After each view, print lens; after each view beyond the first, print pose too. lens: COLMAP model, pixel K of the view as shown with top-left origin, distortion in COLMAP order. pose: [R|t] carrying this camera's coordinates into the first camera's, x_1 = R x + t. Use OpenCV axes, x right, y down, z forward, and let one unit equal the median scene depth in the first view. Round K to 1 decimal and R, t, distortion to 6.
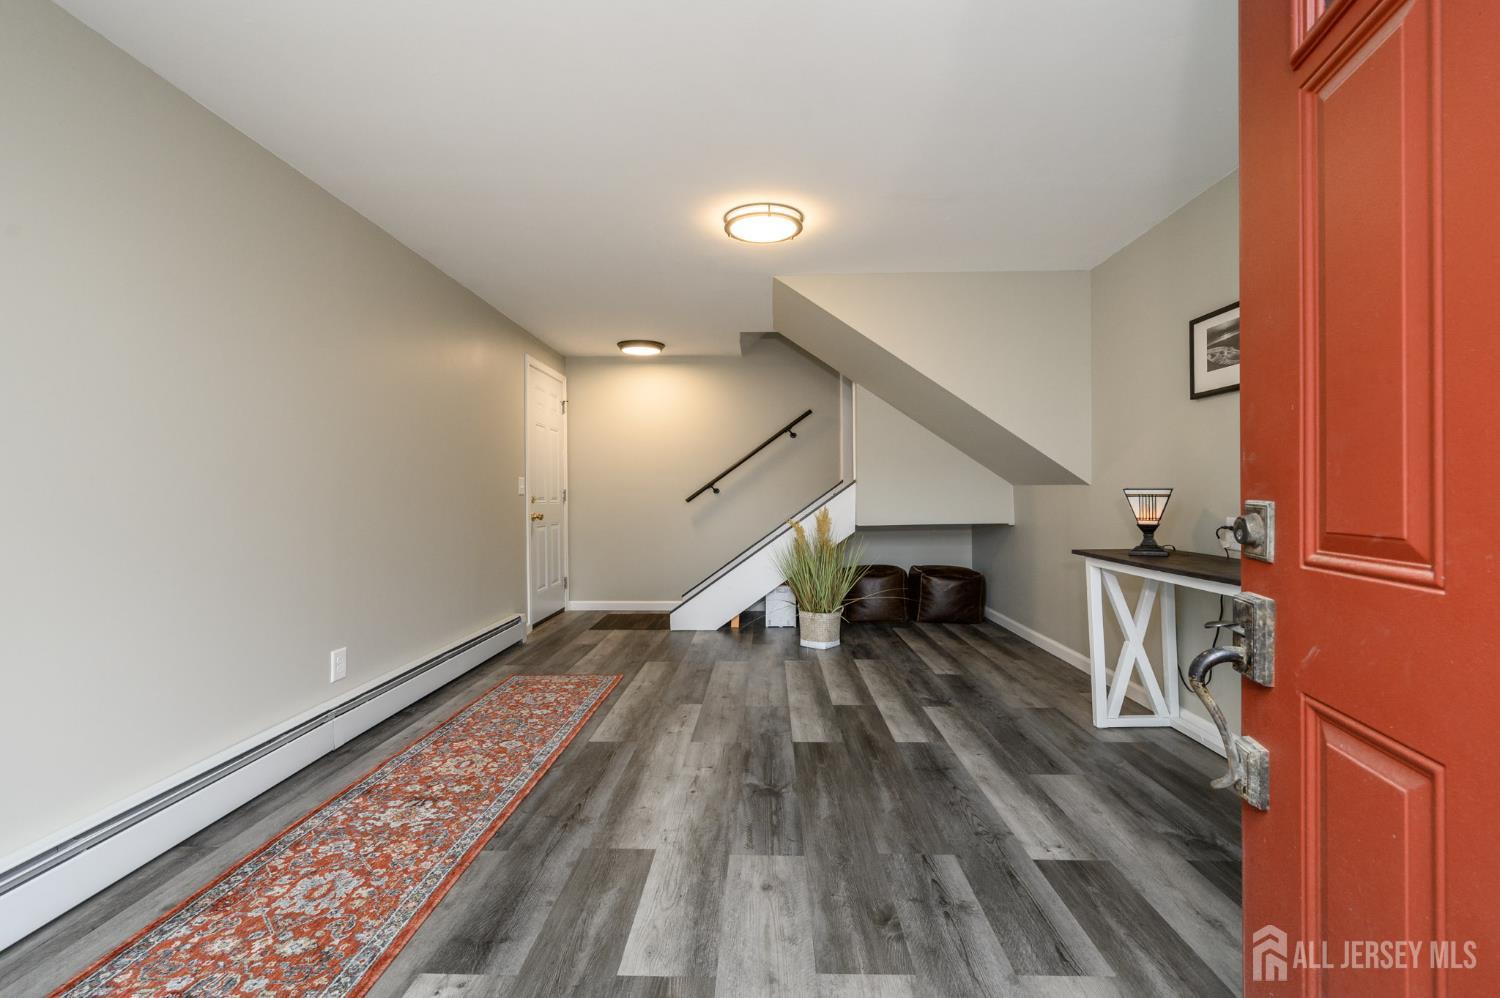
lens RADIAL K [[592.7, 0, 747.0], [0, 592.7, 499.0], [0, 0, 1]] dist [-0.001679, -0.000117]
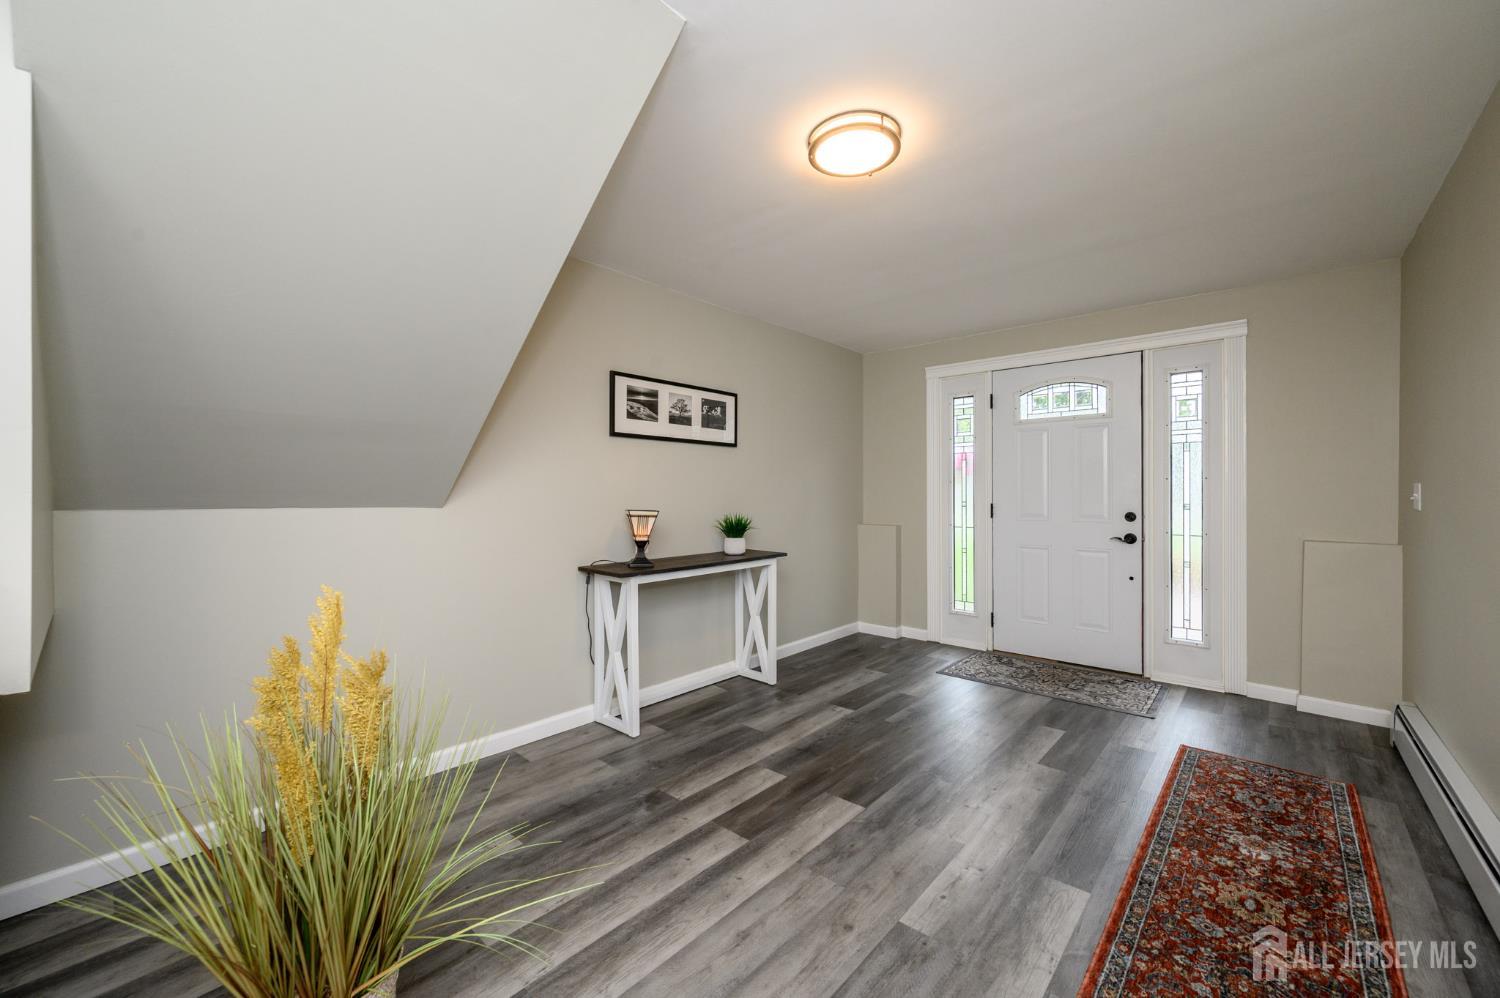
lens RADIAL K [[592.7, 0, 747.0], [0, 592.7, 499.0], [0, 0, 1]] dist [-0.001679, -0.000117]
pose [[-0.737132, 0.002624, 0.675744, -0.460661], [0.021638, 0.999571, 0.019723, -0.147652], [-0.675403, 0.029160, -0.736872, 1.862247]]
